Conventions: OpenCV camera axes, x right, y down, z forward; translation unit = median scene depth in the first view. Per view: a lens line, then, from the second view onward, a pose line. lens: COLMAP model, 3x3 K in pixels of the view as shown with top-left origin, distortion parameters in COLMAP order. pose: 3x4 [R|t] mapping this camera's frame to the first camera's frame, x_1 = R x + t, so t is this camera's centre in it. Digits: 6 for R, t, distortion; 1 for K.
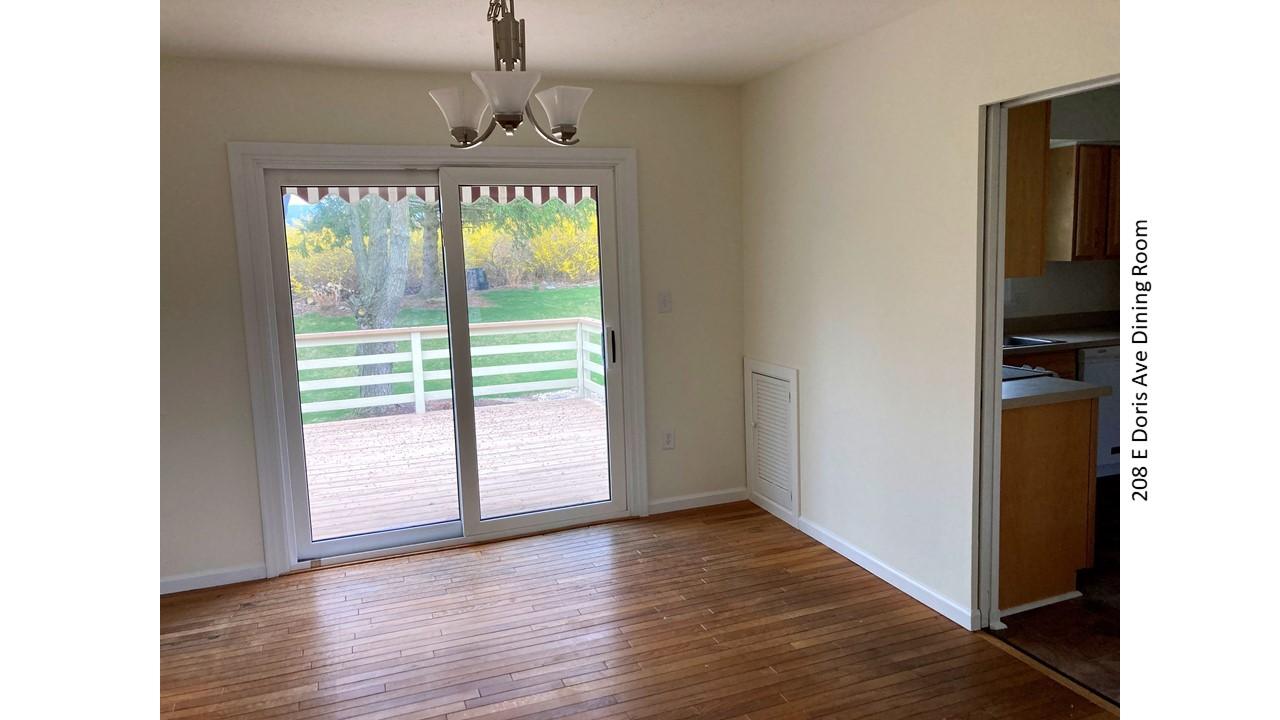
lens RADIAL K [[790.7, 0, 640.3], [0, 790.7, 352.6], [0, 0, 1]] dist [0.006335, -0.000870]
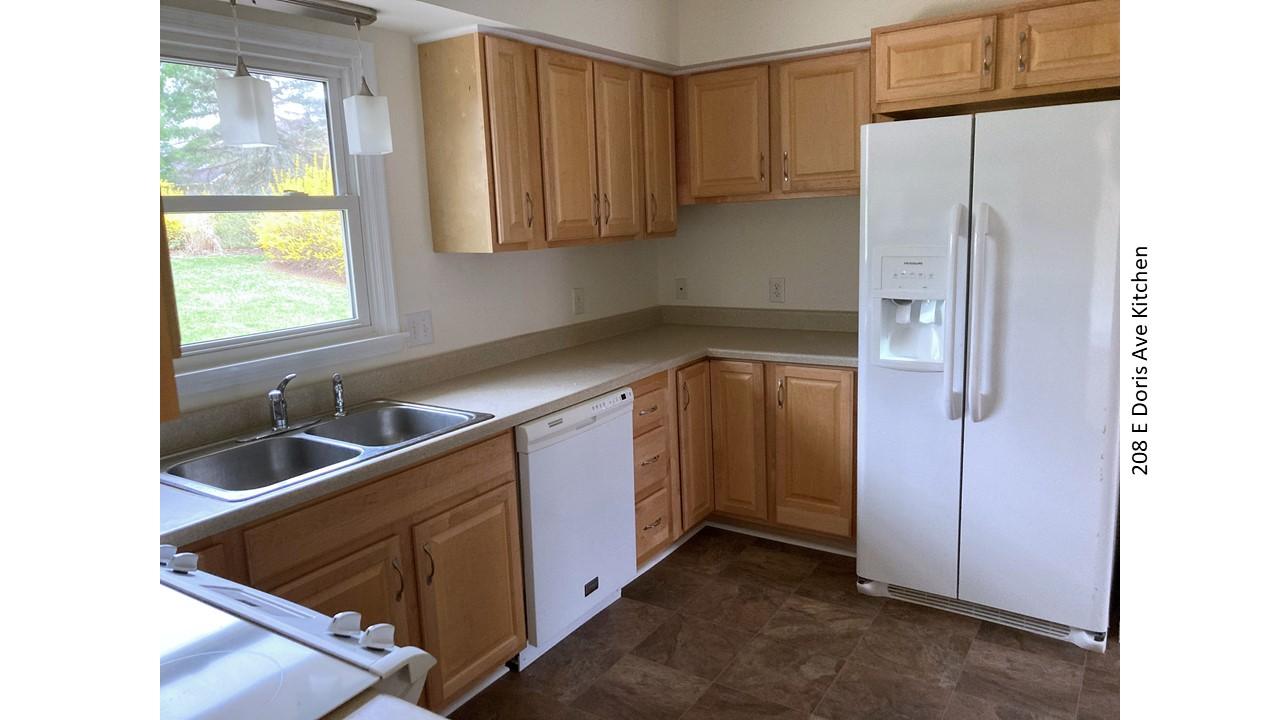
lens RADIAL K [[790.7, 0, 634.7], [0, 790.7, 353.9], [0, 0, 1]] dist [0.006335, -0.000870]
pose [[0.807855, -0.097769, 0.581216, 0.304286], [0.087222, 0.995119, 0.046161, -0.063700], [-0.582892, 0.013404, 0.812439, 0.508483]]
